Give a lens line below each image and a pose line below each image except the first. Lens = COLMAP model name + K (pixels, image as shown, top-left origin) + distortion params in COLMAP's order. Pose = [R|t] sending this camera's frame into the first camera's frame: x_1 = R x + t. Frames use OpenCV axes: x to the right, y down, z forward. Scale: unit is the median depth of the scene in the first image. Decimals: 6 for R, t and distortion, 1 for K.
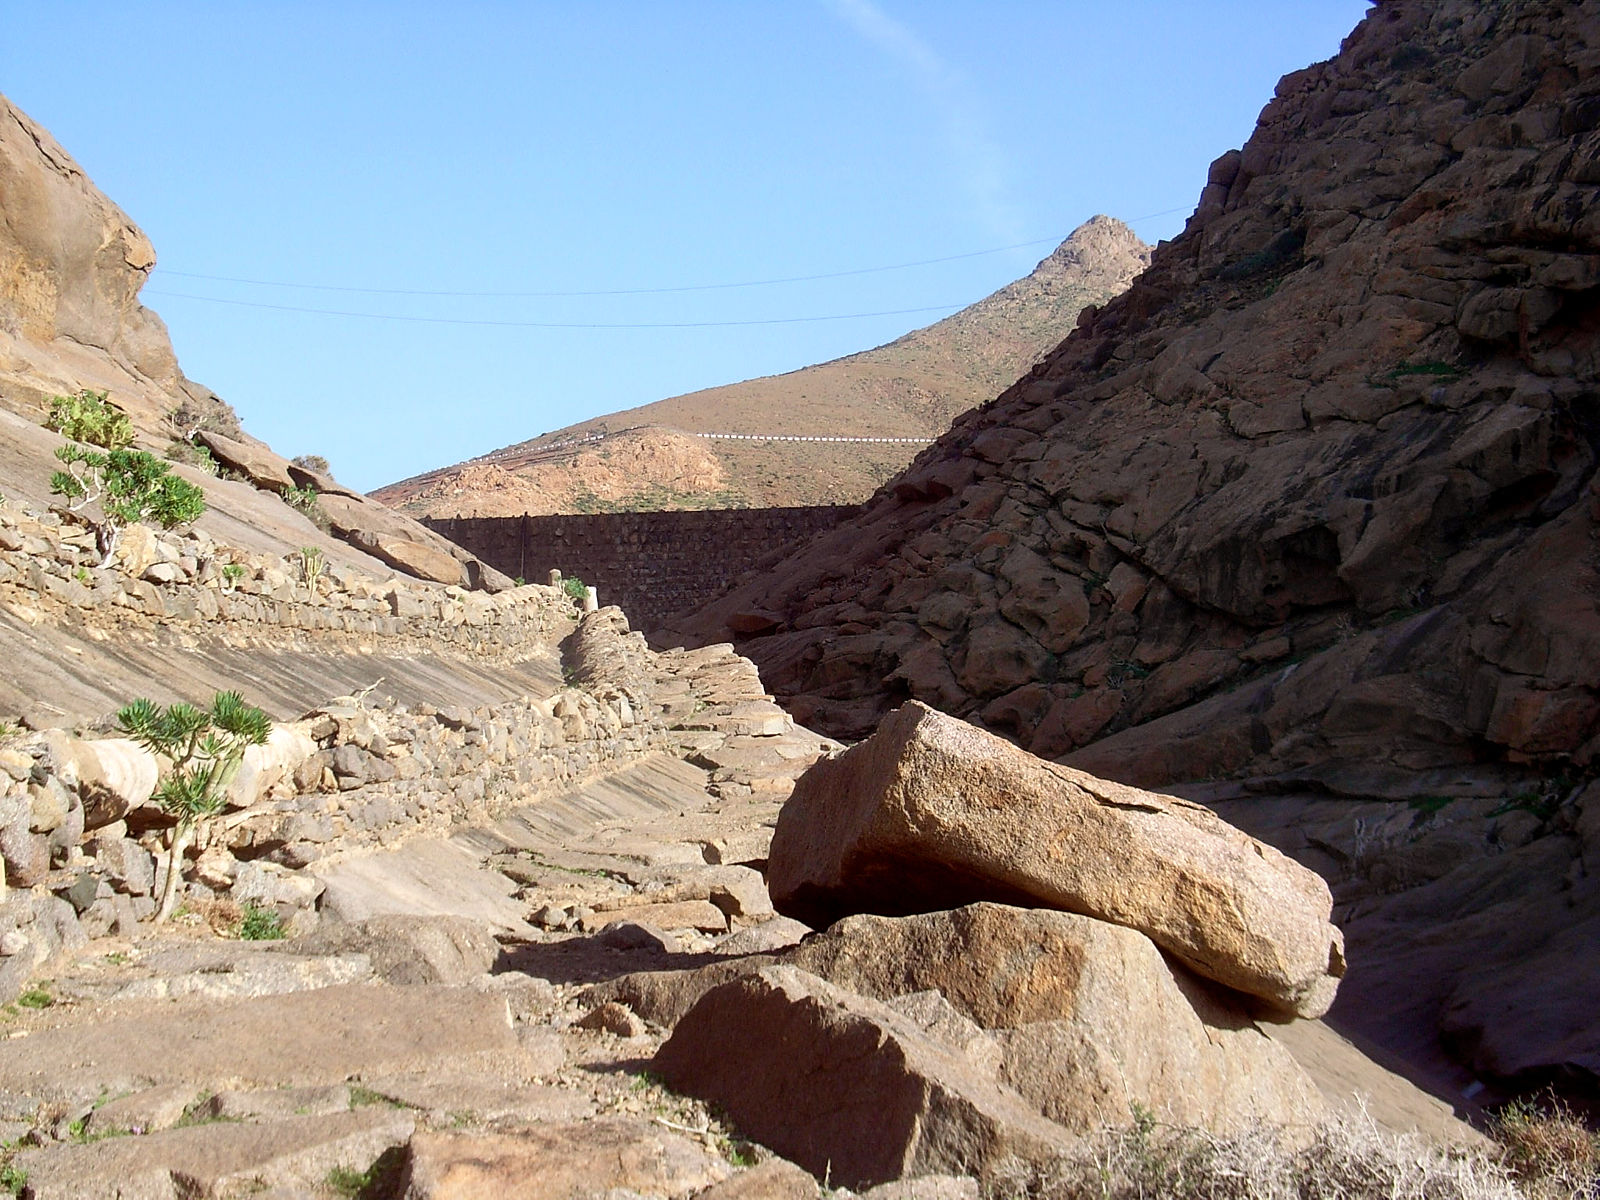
lens RADIAL K [[2492.6, 0, 800.0], [0, 2492.6, 600.0], [0, 0, 1]] dist [0.132653, -0.077489]
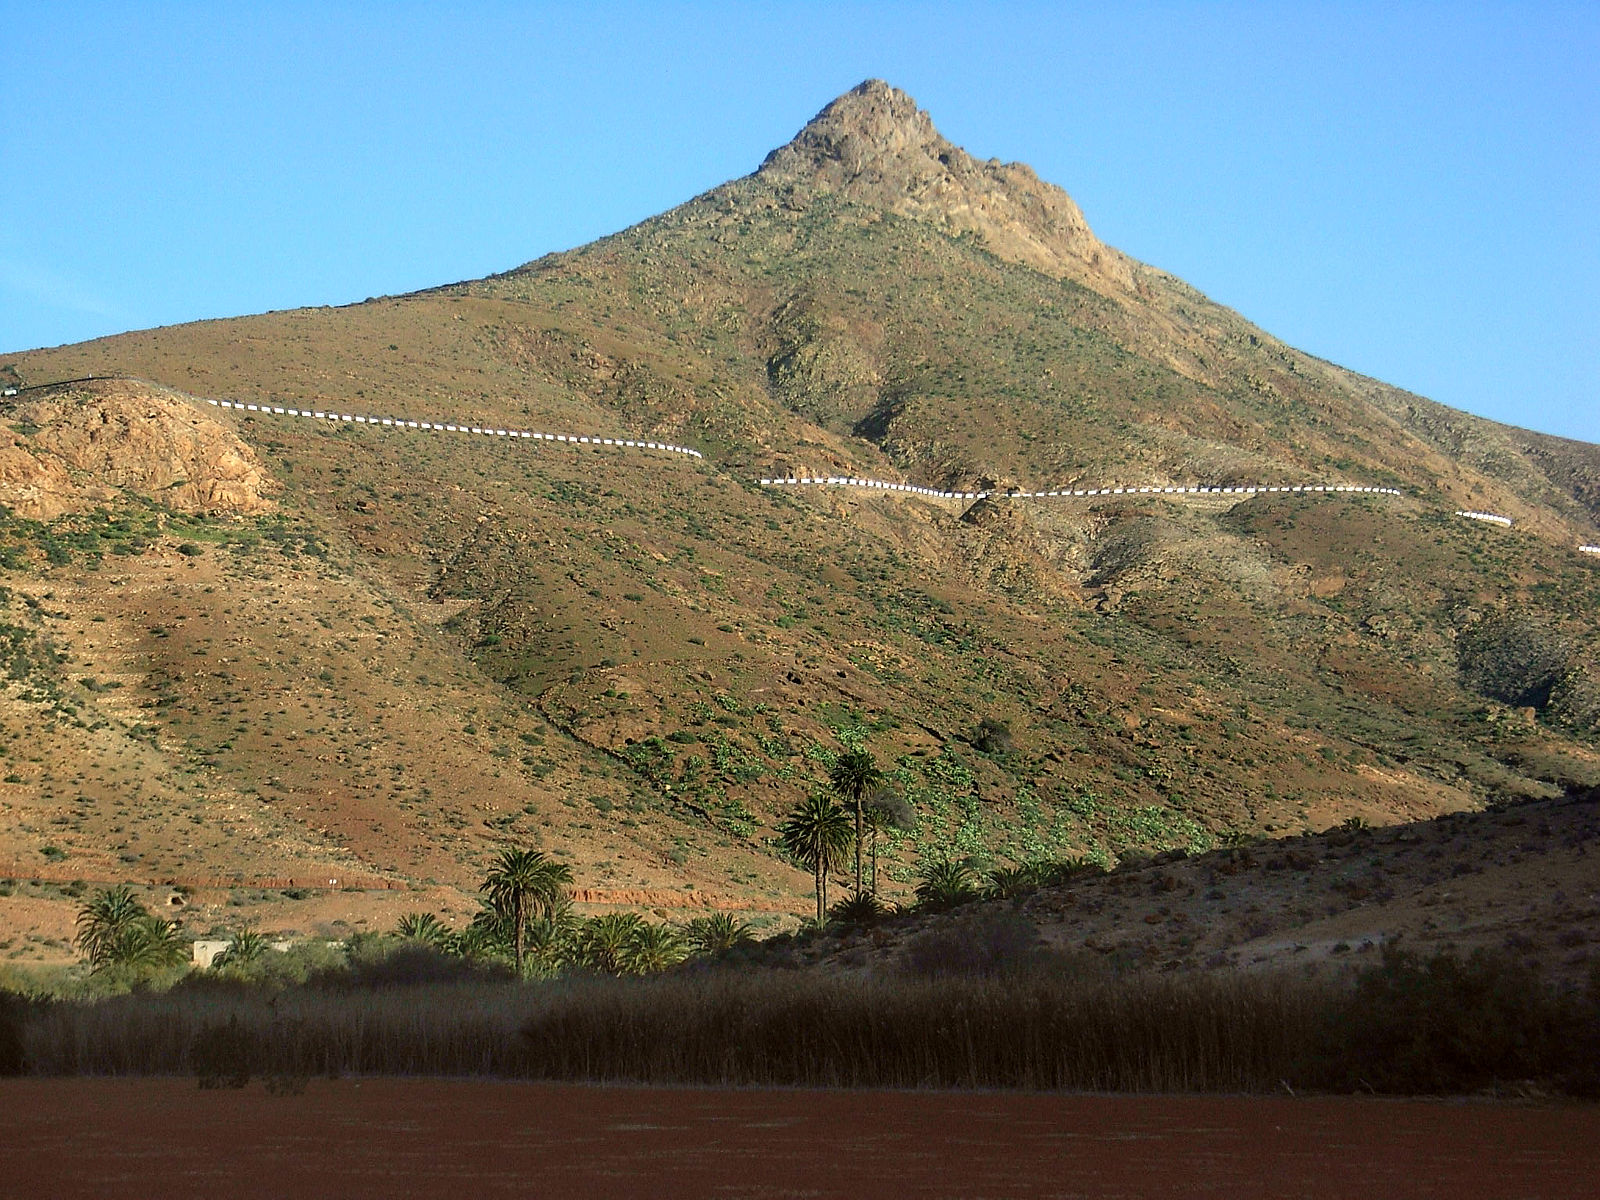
lens RADIAL K [[3769.0, 0, 800.0], [0, 3769.0, 600.0], [0, 0, 1]] dist [0.546207, -3.819707]
pose [[0.986863, 0.058035, 0.150773, -0.041796], [-0.053940, 0.998059, -0.031116, -0.009240], [-0.152286, 0.022575, 0.988079, 0.242337]]
